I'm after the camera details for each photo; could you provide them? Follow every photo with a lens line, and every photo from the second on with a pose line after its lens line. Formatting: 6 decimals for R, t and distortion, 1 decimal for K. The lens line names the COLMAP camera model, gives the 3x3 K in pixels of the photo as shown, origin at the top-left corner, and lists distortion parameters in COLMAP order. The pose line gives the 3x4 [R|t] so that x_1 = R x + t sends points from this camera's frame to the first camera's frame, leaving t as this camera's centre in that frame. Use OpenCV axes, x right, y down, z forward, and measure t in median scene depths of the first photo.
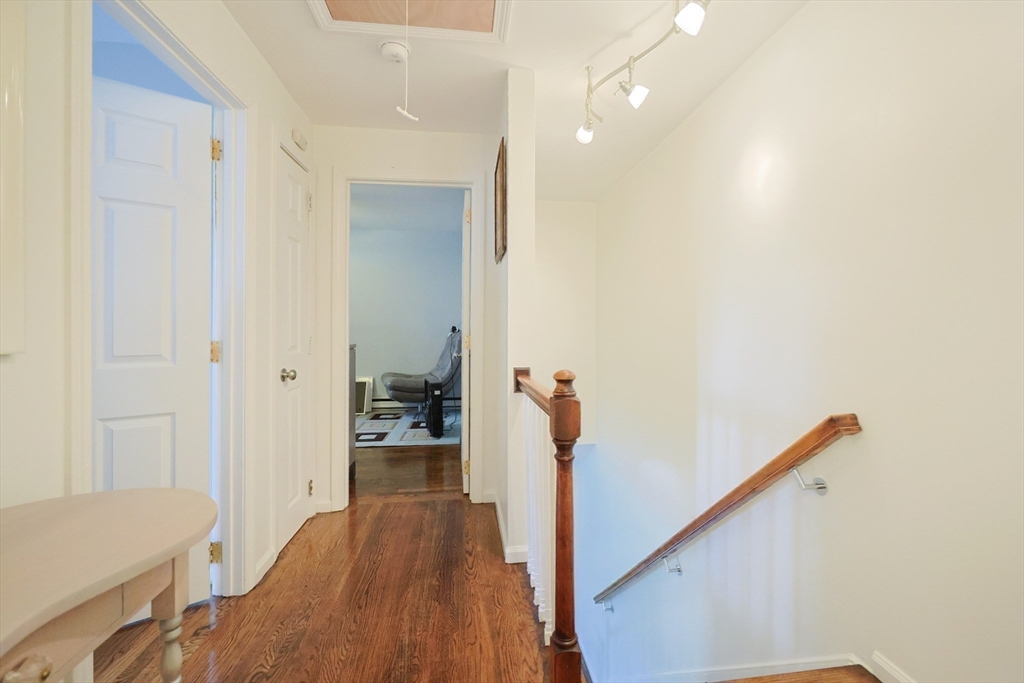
lens RADIAL K [[419.7, 0, 511.2], [0, 419.7, 332.9], [0, 0, 1]] dist [-0.003779, -0.000299]
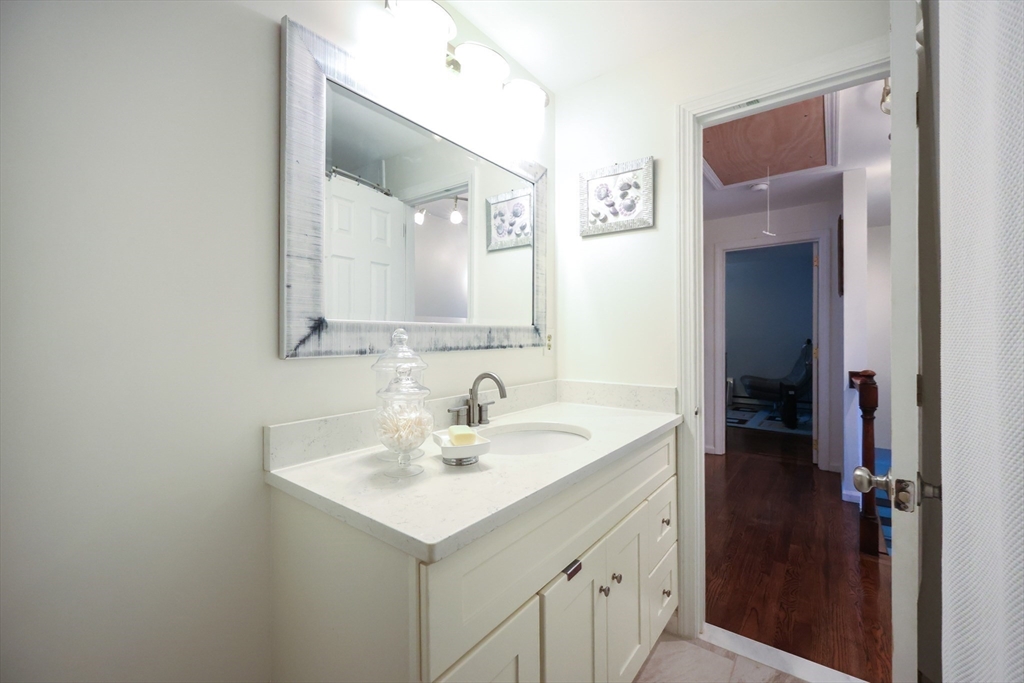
lens RADIAL K [[419.7, 0, 510.7], [0, 419.7, 335.7], [0, 0, 1]] dist [-0.003779, -0.000299]
pose [[0.716161, -0.006150, -0.697908, 0.103578], [-0.001790, 0.999942, -0.010648, -0.014978], [0.697932, 0.008875, 0.716109, -0.511037]]
